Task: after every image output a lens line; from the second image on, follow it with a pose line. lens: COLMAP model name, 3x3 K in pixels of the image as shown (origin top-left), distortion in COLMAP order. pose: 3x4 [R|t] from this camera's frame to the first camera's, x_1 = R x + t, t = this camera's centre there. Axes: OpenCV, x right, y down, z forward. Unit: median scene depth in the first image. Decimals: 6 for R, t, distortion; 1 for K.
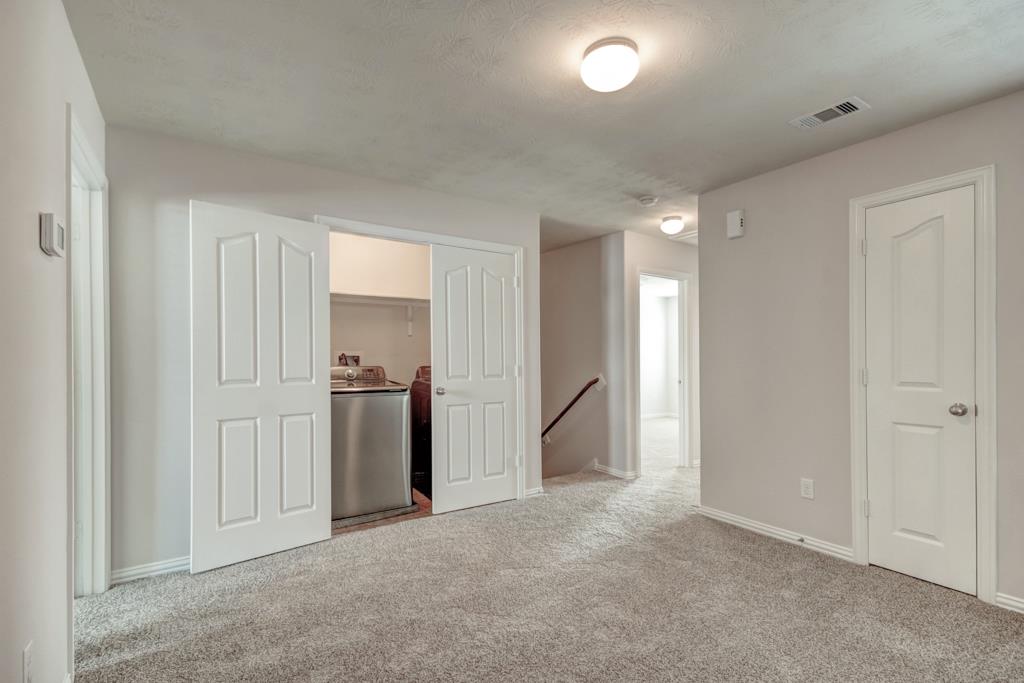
lens RADIAL K [[479.0, 0, 509.6], [0, 479.0, 349.1], [0, 0, 1]] dist [0.026857, -0.000421]
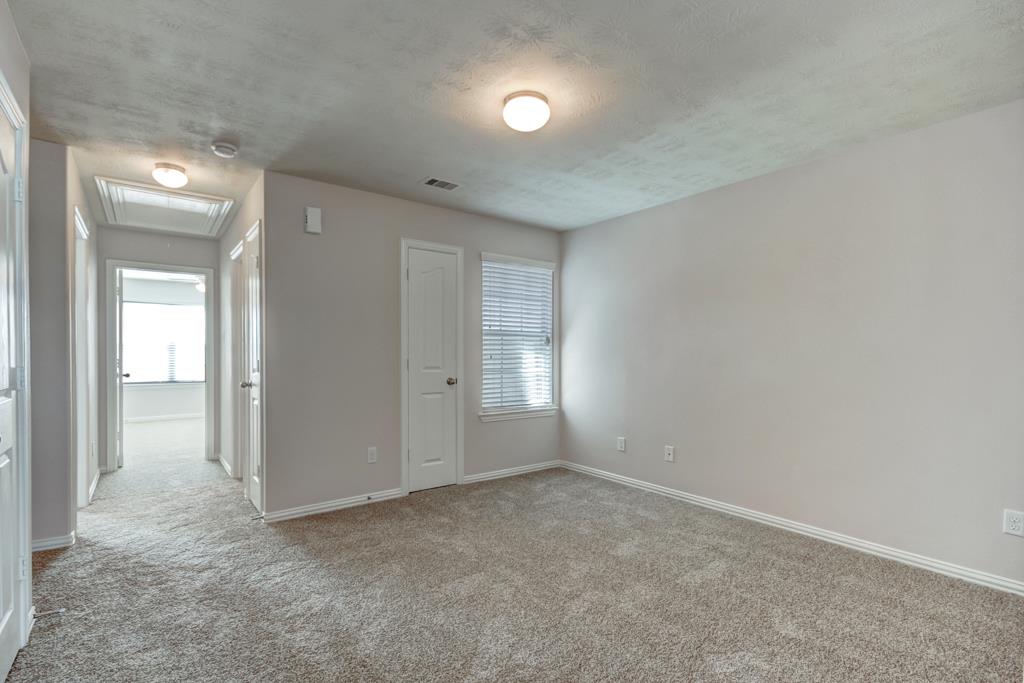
lens RADIAL K [[479.0, 0, 507.7], [0, 479.0, 347.4], [0, 0, 1]] dist [0.026857, -0.000421]
pose [[-0.059014, 0.003927, 0.998249, -0.626006], [-0.020905, 0.999768, -0.005168, 0.006874], [-0.998038, -0.021174, -0.058918, 0.702120]]
